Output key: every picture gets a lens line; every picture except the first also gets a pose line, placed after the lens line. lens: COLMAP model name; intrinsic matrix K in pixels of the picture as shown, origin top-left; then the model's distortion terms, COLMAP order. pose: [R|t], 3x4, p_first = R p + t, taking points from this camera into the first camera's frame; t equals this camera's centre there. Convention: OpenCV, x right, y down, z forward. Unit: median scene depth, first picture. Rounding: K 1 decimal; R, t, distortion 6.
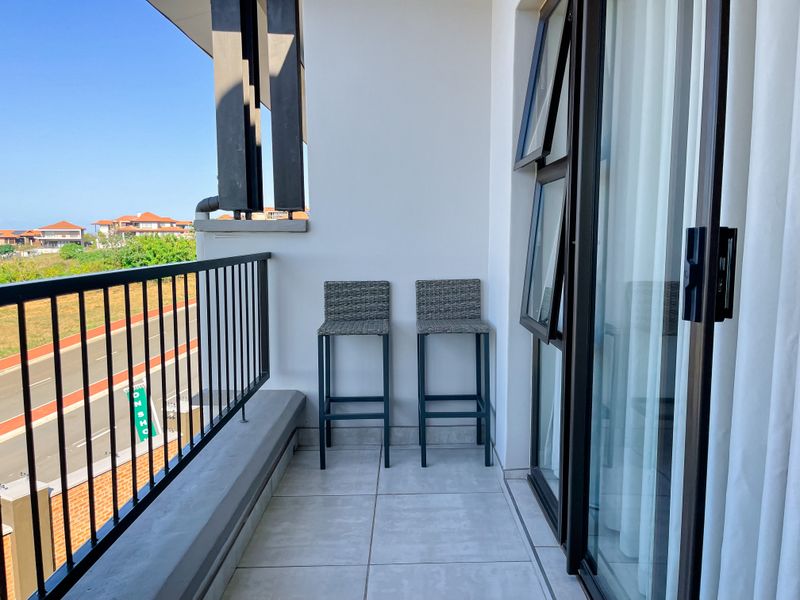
lens RADIAL K [[607.5, 0, 400.0], [0, 607.5, 300.0], [0, 0, 1]] dist [0.073561, -0.084474]
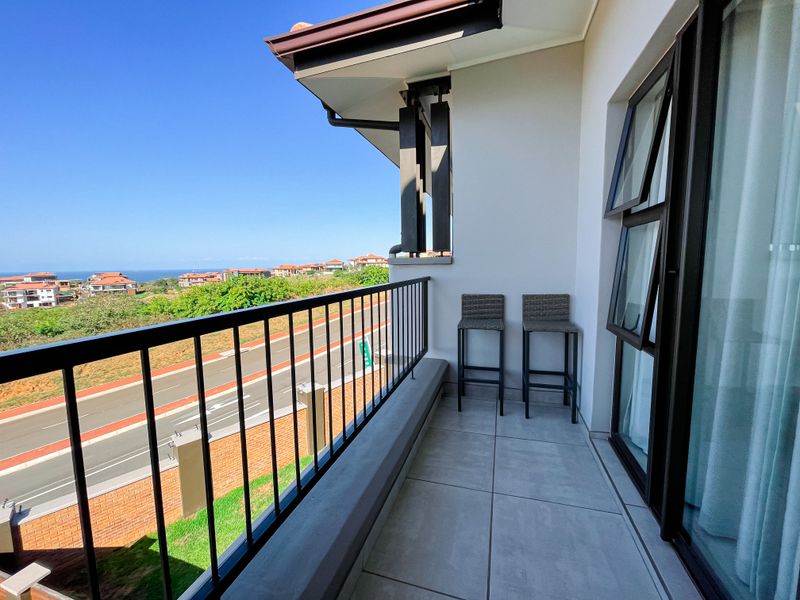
lens RADIAL K [[322.3, 0, 400.0], [0, 322.3, 300.0], [0, 0, 1]] dist [0.001279, 0.000387]
pose [[0.955399, 0.018578, -0.294732, -0.030764], [-0.016749, 0.999822, 0.008727, -0.021871], [0.294841, -0.003402, 0.955540, 0.139886]]
